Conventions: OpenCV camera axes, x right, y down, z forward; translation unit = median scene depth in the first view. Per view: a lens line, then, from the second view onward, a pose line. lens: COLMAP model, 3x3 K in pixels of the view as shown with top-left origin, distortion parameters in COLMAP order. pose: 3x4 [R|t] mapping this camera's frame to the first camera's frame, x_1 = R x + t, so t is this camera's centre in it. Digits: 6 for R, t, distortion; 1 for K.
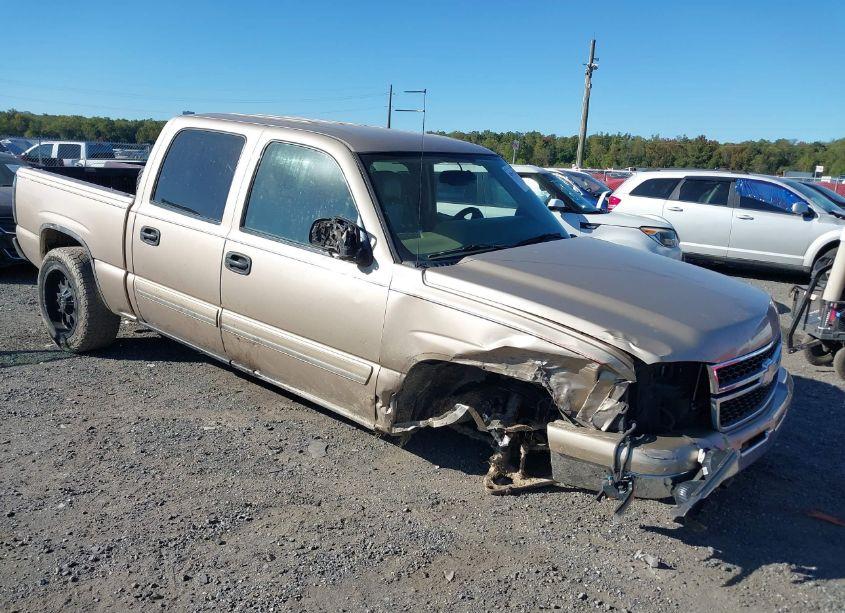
lens RADIAL K [[689.6, 0, 414.4], [0, 689.6, 304.6], [0, 0, 1]] dist [0.023258, -0.002257]
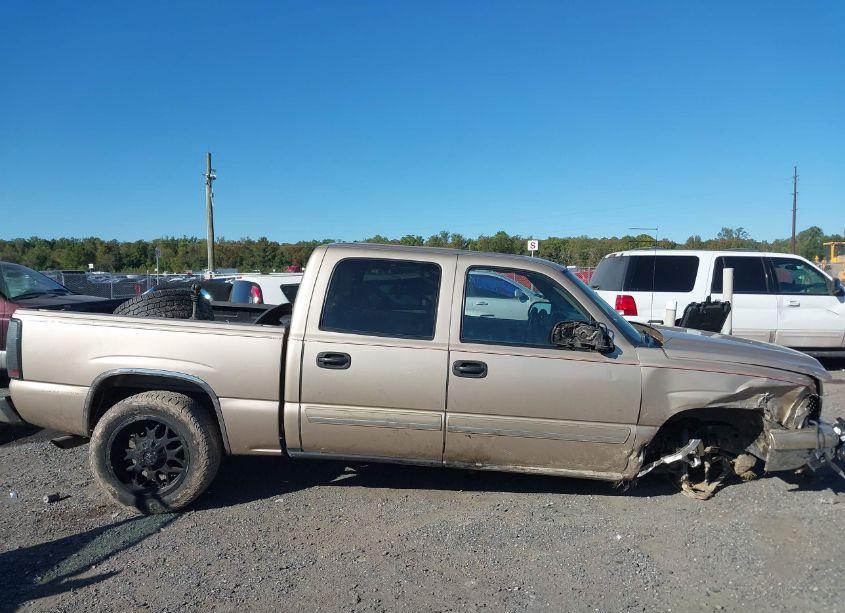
lens RADIAL K [[689.6, 0, 414.4], [0, 689.6, 304.6], [0, 0, 1]] dist [0.023258, -0.002257]
pose [[0.804314, -0.084205, 0.588208, -1.183957], [0.167242, 0.981971, -0.088112, -0.095156], [-0.570184, 0.169243, 0.803895, 0.130136]]
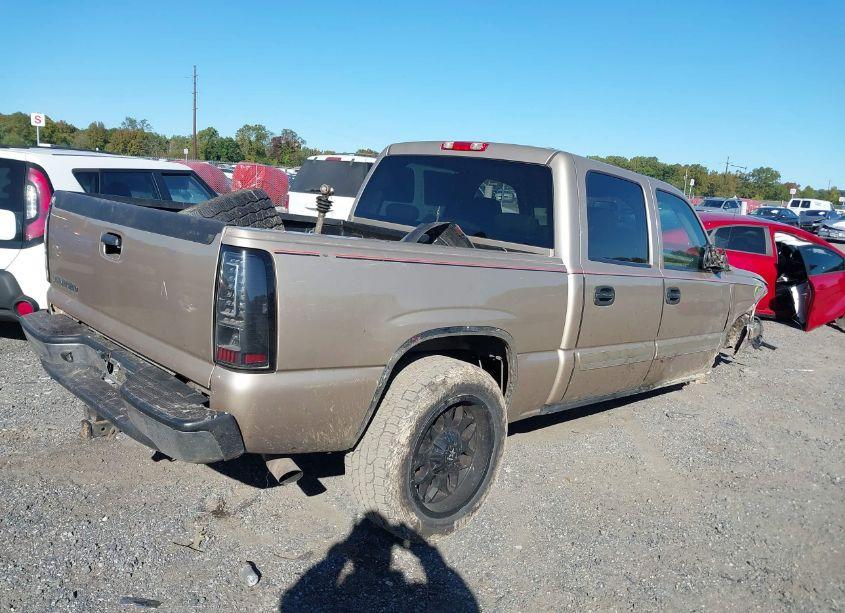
lens RADIAL K [[689.6, 0, 414.4], [0, 689.6, 304.6], [0, 0, 1]] dist [0.023258, -0.002257]
pose [[0.057472, -0.217623, 0.974339, -1.706289], [0.130612, 0.969203, 0.208772, -0.412536], [-0.989766, 0.115261, 0.084127, 1.573579]]
